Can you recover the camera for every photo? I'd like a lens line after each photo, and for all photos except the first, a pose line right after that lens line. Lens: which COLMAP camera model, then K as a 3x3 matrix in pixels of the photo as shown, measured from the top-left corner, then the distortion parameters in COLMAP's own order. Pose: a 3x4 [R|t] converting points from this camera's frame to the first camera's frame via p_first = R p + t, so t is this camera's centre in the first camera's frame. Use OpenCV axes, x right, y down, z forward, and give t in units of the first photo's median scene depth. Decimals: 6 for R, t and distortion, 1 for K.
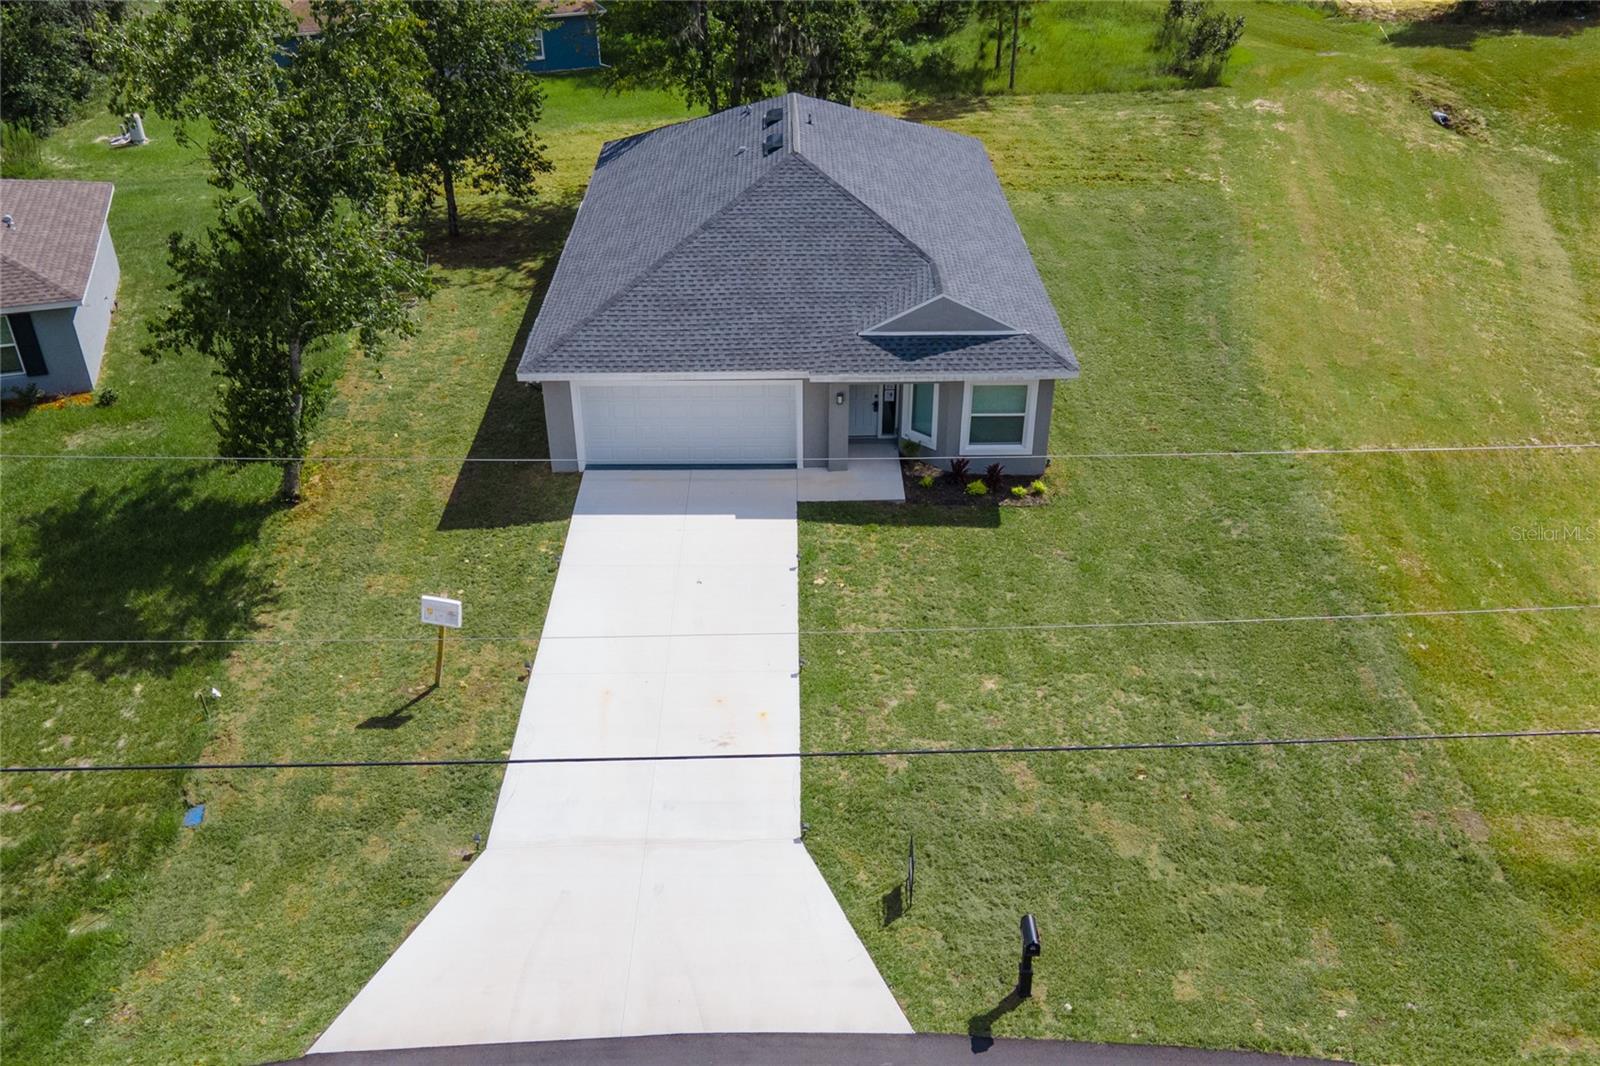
lens RADIAL K [[1377.2, 0, 789.9], [0, 1377.2, 539.2], [0, 0, 1]] dist [0.041432, -0.018542]
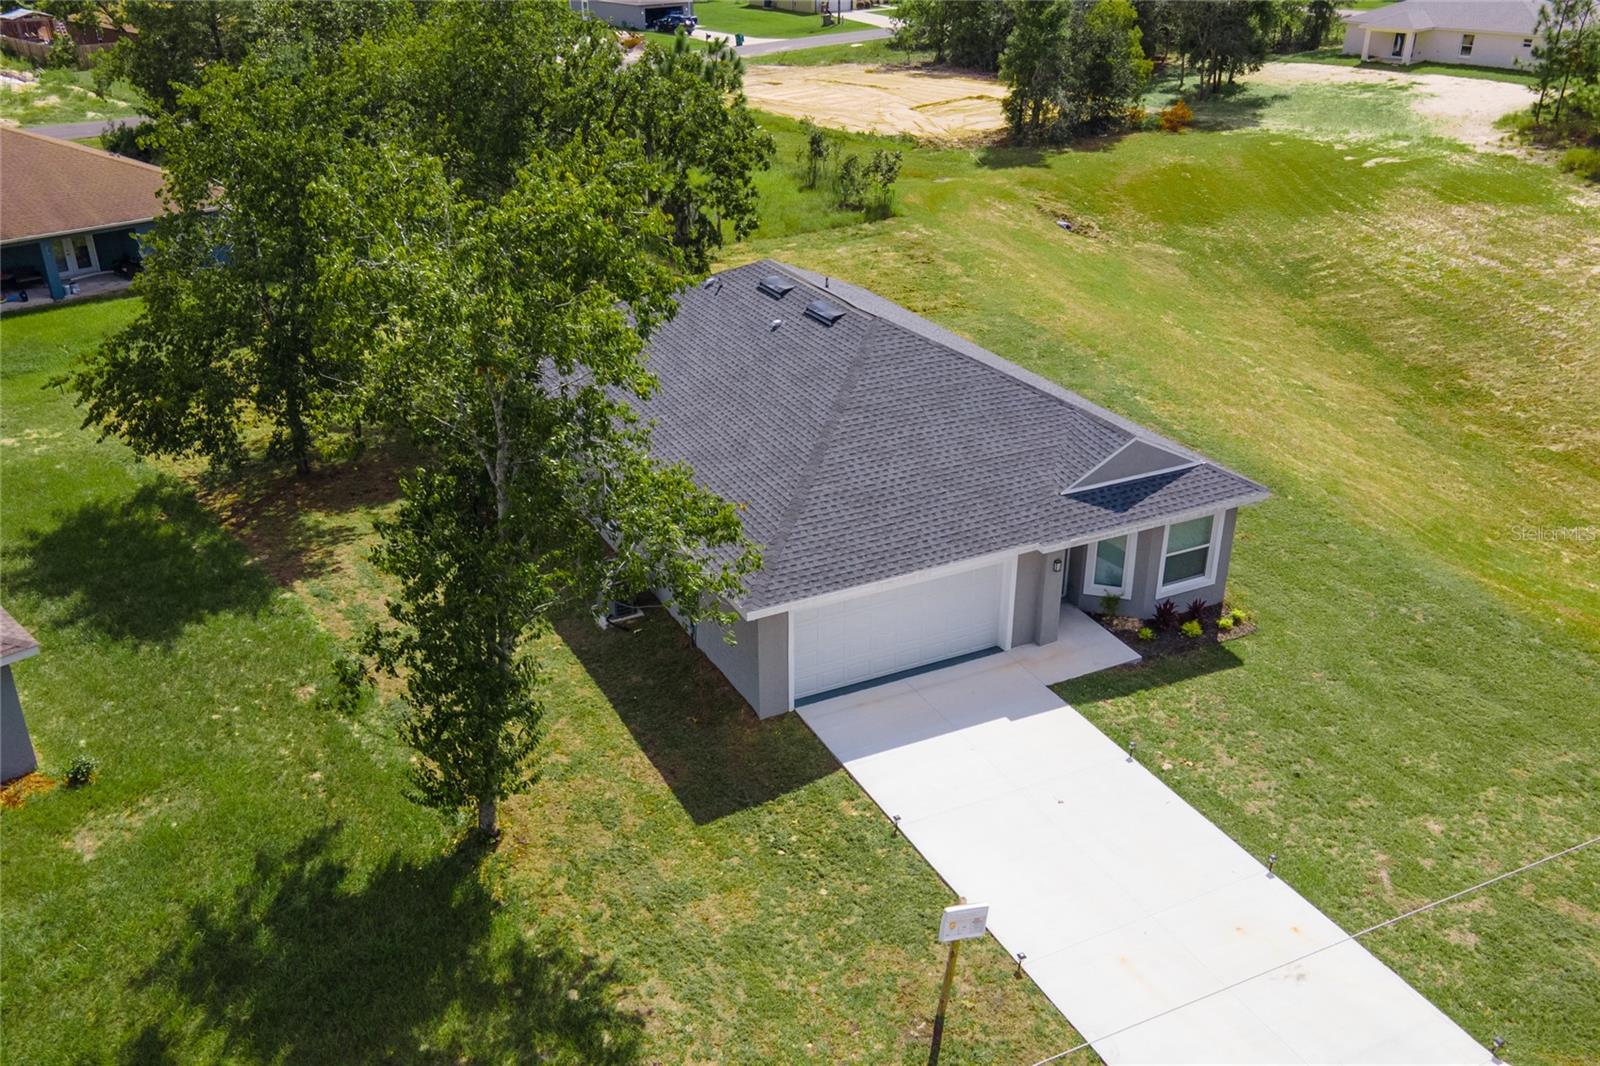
lens RADIAL K [[1374.4, 0, 786.5], [0, 1374.4, 534.5], [0, 0, 1]] dist [0.035998, -0.000956]
pose [[0.898413, -0.189106, 0.396351, -0.492286], [0.229246, 0.971757, -0.055992, -0.113992], [-0.374568, 0.141166, 0.916390, 0.226070]]
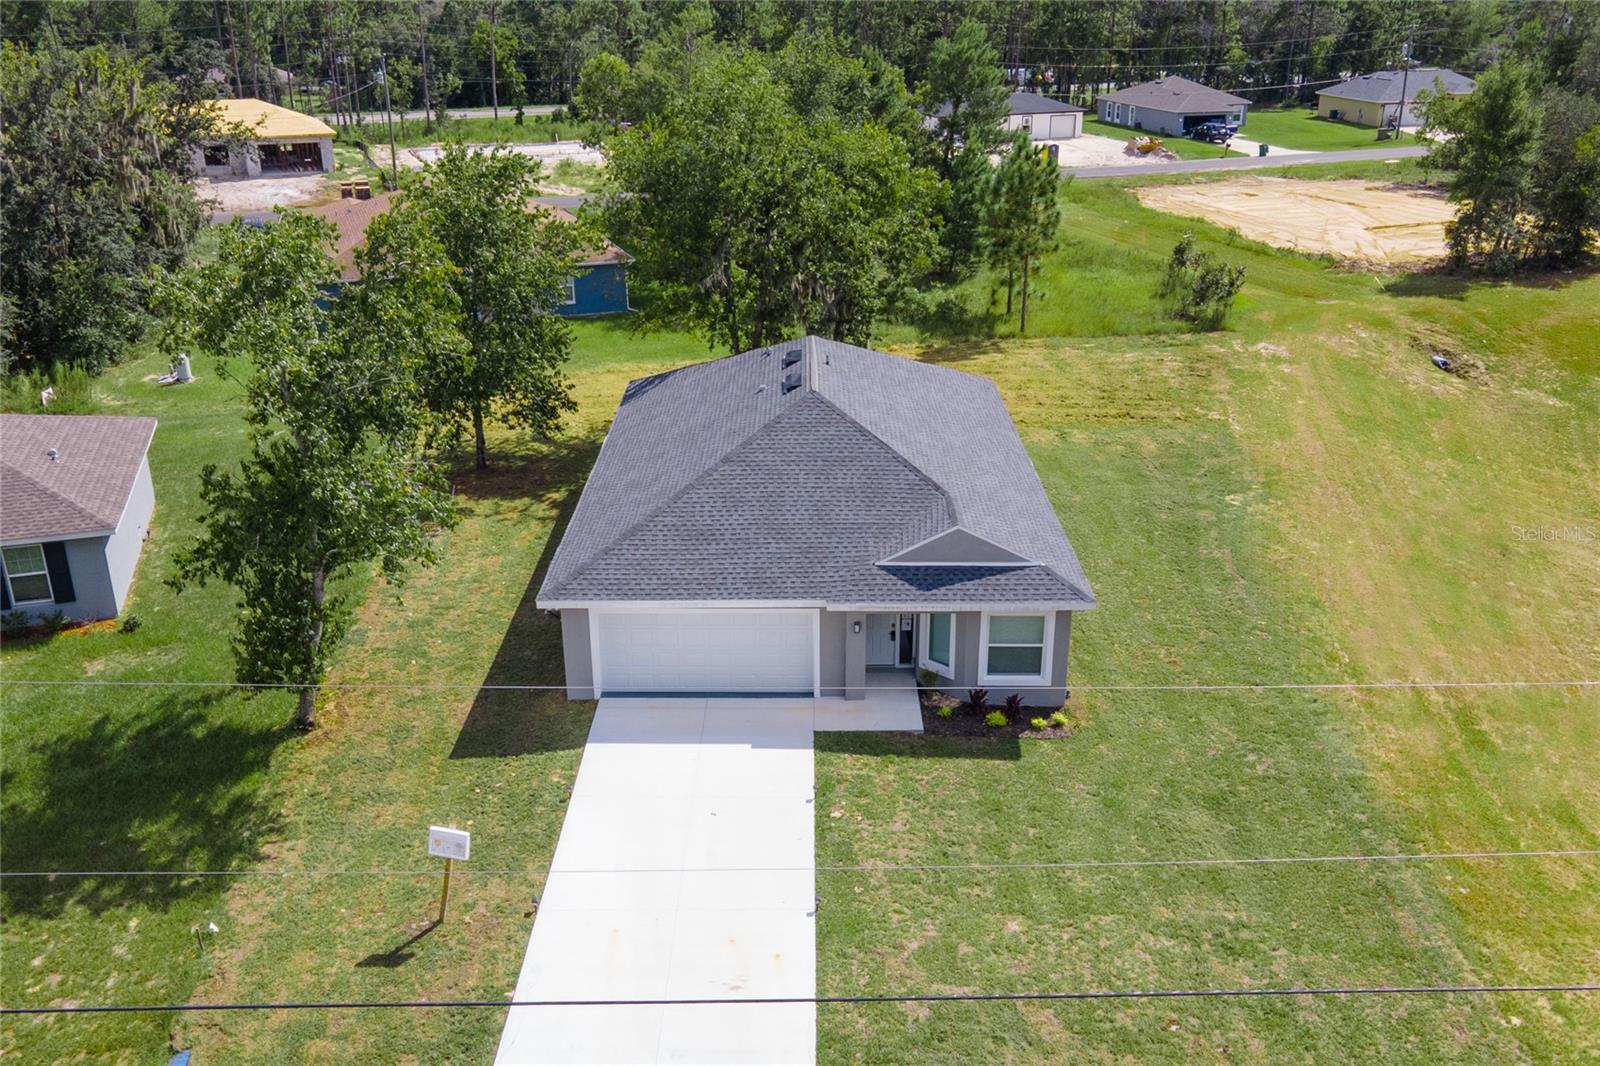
lens RADIAL K [[1374.4, 0, 786.5], [0, 1374.4, 534.5], [0, 0, 1]] dist [0.035998, -0.000956]
pose [[0.999869, 0.005707, -0.015149, -0.000107], [-0.008175, 0.985711, -0.168249, -0.000527], [0.013972, 0.168351, 0.985628, 0.003885]]
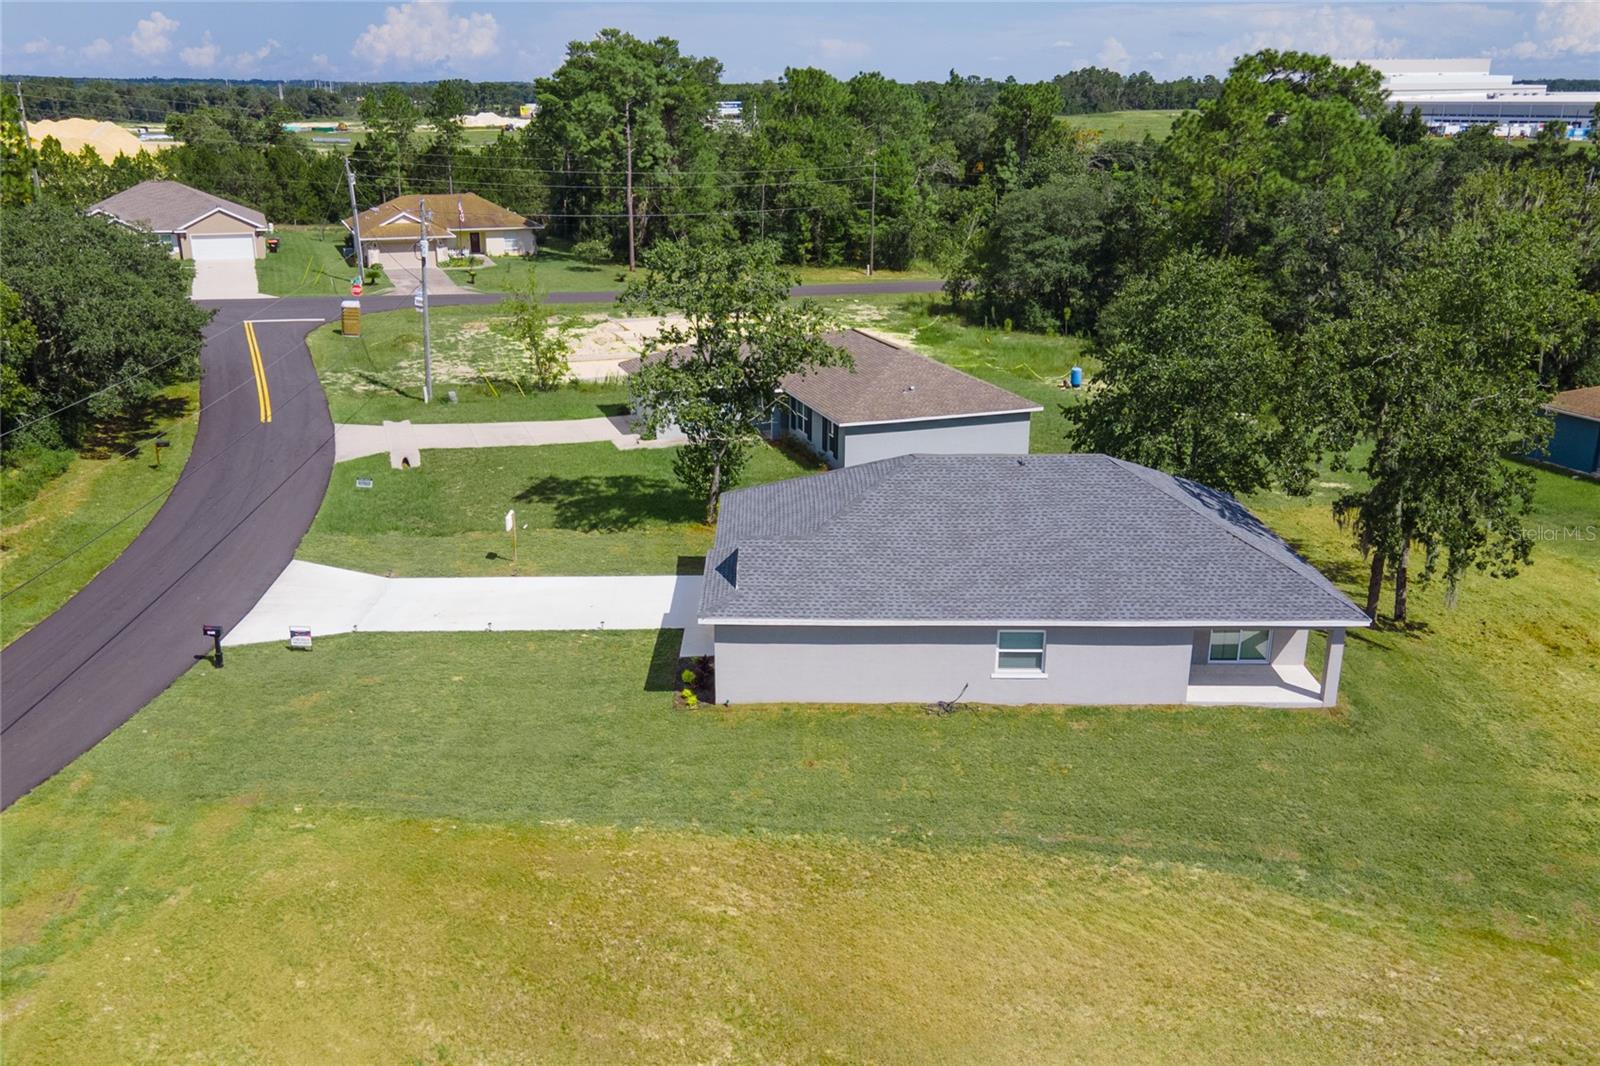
lens RADIAL K [[1374.4, 0, 786.5], [0, 1374.4, 534.5], [0, 0, 1]] dist [0.035998, -0.000956]
pose [[-0.014783, 0.309230, -0.950872, 1.345043], [-0.521158, 0.809204, 0.271262, -0.553456], [0.853332, 0.499565, 0.149195, 0.839533]]
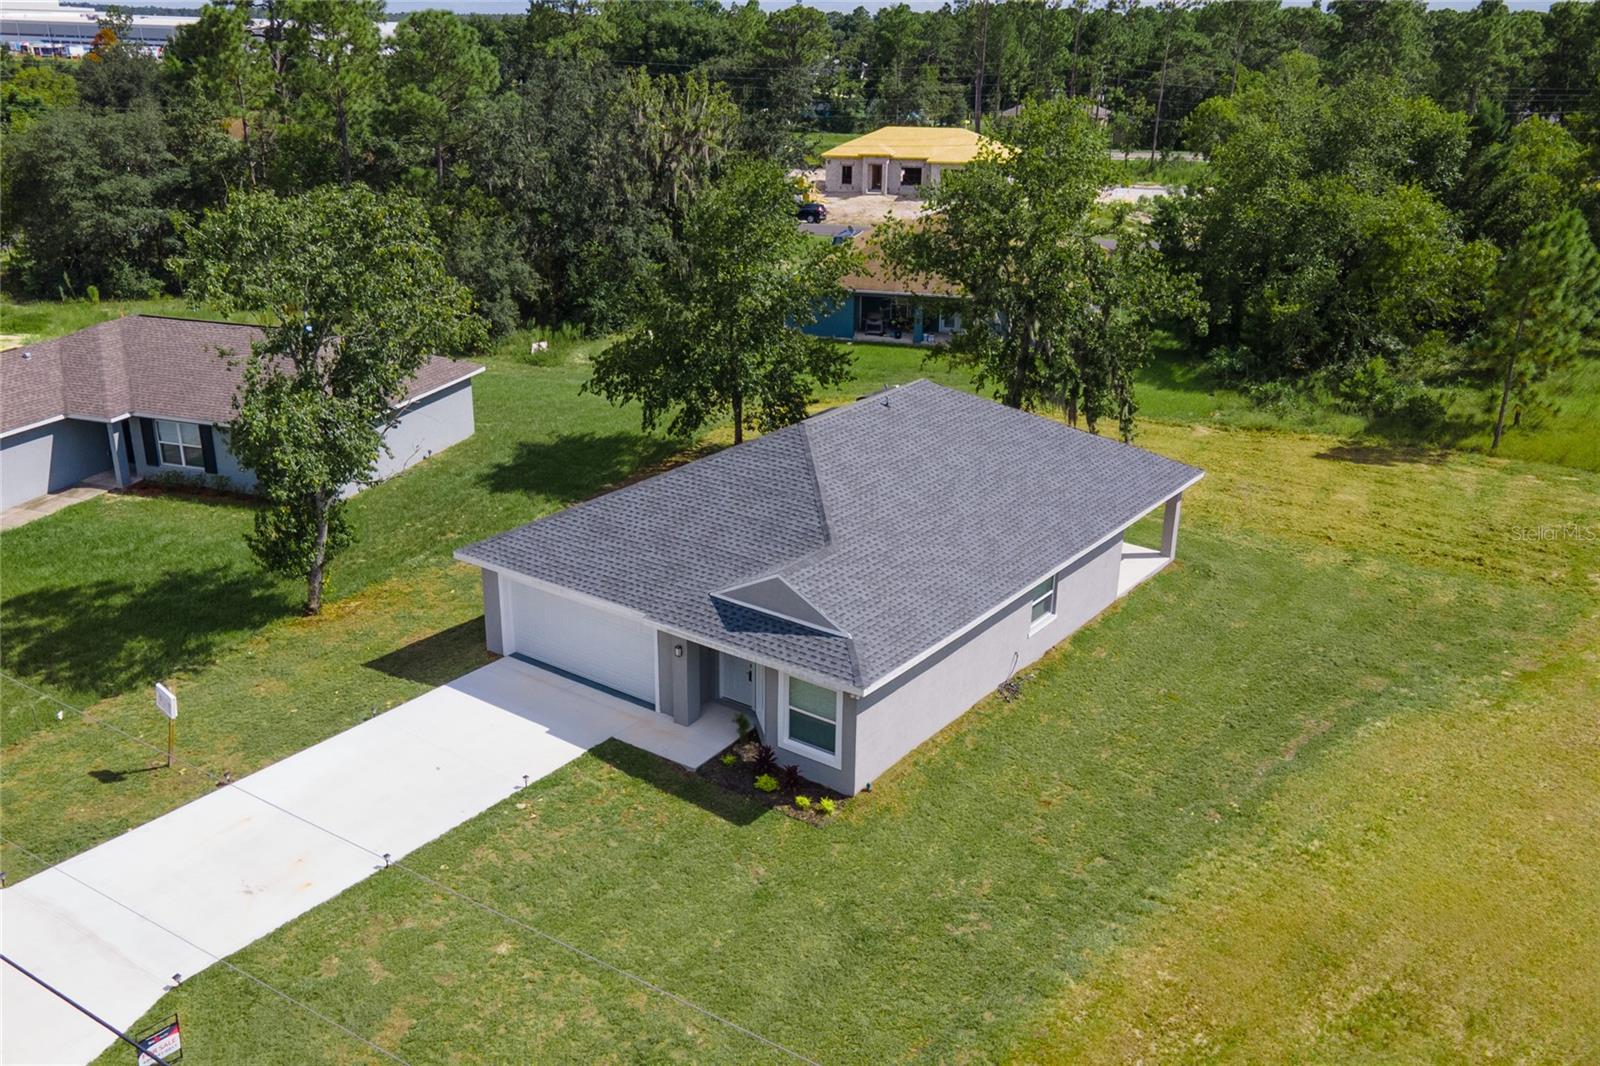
lens RADIAL K [[1385.0, 0, 774.8], [0, 1385.0, 537.0], [0, 0, 1]] dist [0.031793, -0.002617]
pose [[0.797448, 0.220837, -0.561522, 0.642908], [-0.327396, 0.940076, -0.095236, -0.108793], [0.506842, 0.259786, 0.821963, 0.196257]]
